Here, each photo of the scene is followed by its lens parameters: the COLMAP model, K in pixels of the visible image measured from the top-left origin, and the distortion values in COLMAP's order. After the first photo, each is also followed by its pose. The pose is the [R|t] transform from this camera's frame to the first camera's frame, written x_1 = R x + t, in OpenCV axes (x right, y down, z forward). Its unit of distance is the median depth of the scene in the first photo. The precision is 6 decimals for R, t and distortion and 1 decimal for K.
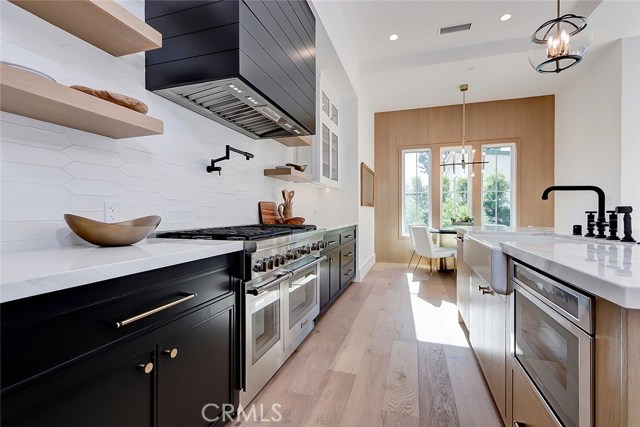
lens RADIAL K [[292.3, 0, 320.0], [0, 292.3, 213.5], [0, 0, 1]] dist [0.001556, 0.000391]
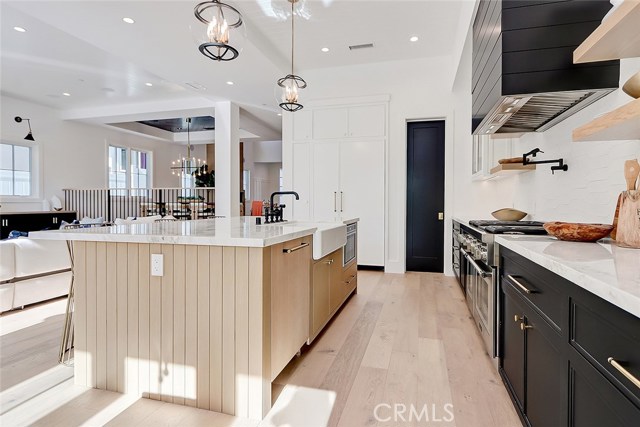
lens RADIAL K [[325.4, 0, 320.0], [0, 325.4, 213.5], [0, 0, 1]] dist [-0.001227, -0.000101]
pose [[-0.999897, -0.011396, -0.008725, 0.341508], [-0.011768, 0.998971, 0.043793, -0.027092], [0.008217, 0.043892, -0.999003, 1.424236]]
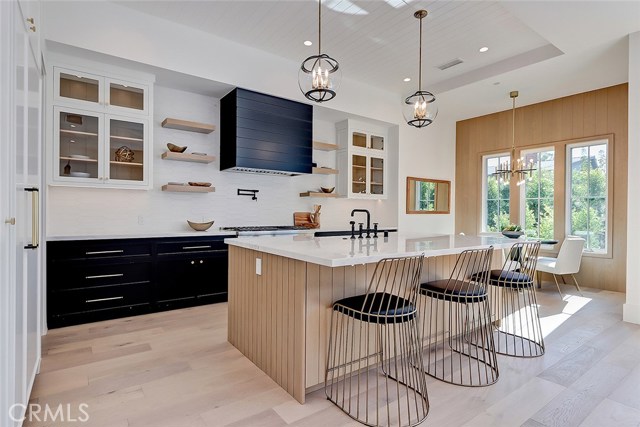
lens RADIAL K [[350.8, 0, 320.0], [0, 350.8, 213.5], [0, 0, 1]] dist [0.024677, -0.000278]
pose [[0.803160, 0.009636, -0.595685, 1.009276], [-0.013538, 0.999906, -0.002079, -0.029741], [0.595609, 0.009734, 0.803215, -0.486823]]
